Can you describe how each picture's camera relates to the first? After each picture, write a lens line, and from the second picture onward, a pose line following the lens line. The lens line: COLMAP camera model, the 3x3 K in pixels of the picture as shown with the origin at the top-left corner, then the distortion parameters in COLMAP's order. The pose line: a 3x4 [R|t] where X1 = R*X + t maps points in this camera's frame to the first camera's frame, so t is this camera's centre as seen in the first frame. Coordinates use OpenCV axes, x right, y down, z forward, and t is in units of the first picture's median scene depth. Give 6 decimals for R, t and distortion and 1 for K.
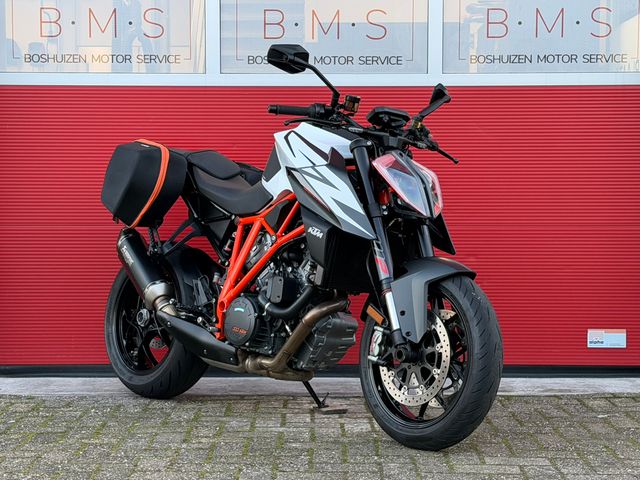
lens RADIAL K [[1350.5, 0, 322.2], [0, 1350.5, 239.1], [0, 0, 1]] dist [0.144231, 0.000000]
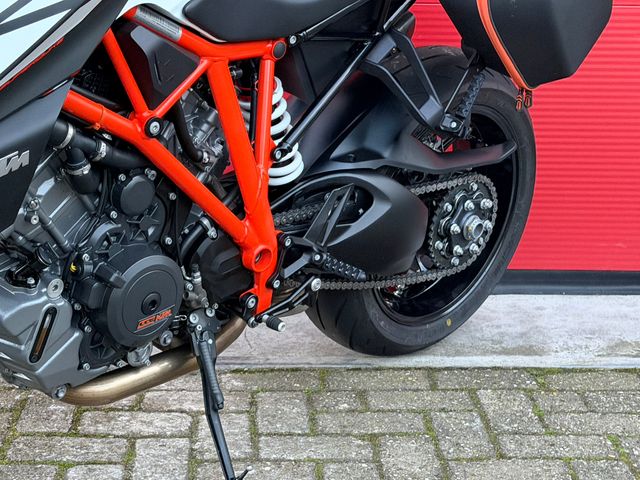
lens RADIAL K [[1350.5, 0, 317.9], [0, 1350.5, 232.6], [0, 0, 1]] dist [0.144231, 0.000000]
pose [[0.998473, 0.006258, 0.054880, 0.031967], [-0.019246, 0.970716, 0.239458, -0.057892], [-0.051774, -0.240149, 0.969354, 0.614029]]
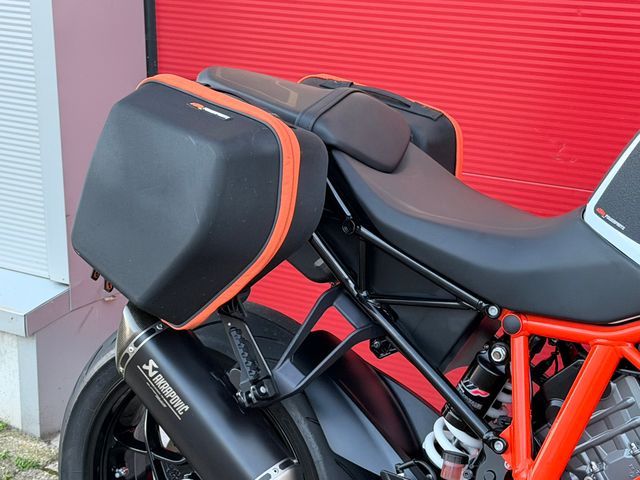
lens RADIAL K [[1350.5, 0, 323.1], [0, 1350.5, 247.1], [0, 0, 1]] dist [0.144231, 0.000000]
pose [[0.956340, -0.104607, 0.272893, -0.222895], [0.023978, 0.958685, 0.283458, -0.147859], [-0.291270, -0.264538, 0.919337, 0.716071]]
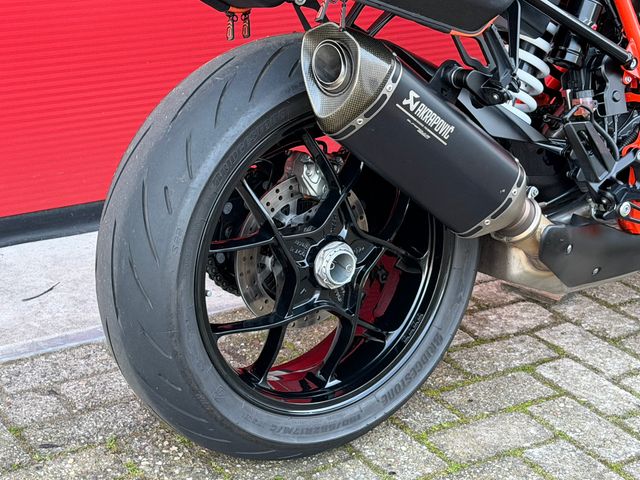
lens RADIAL K [[1350.5, 0, 323.0], [0, 1350.5, 240.4], [0, 0, 1]] dist [0.144231, 0.000000]
pose [[0.118523, -0.401096, 0.908336, -0.515539], [-0.033132, 0.912677, 0.407336, -0.106840], [-0.992398, -0.078374, 0.094884, 1.098836]]
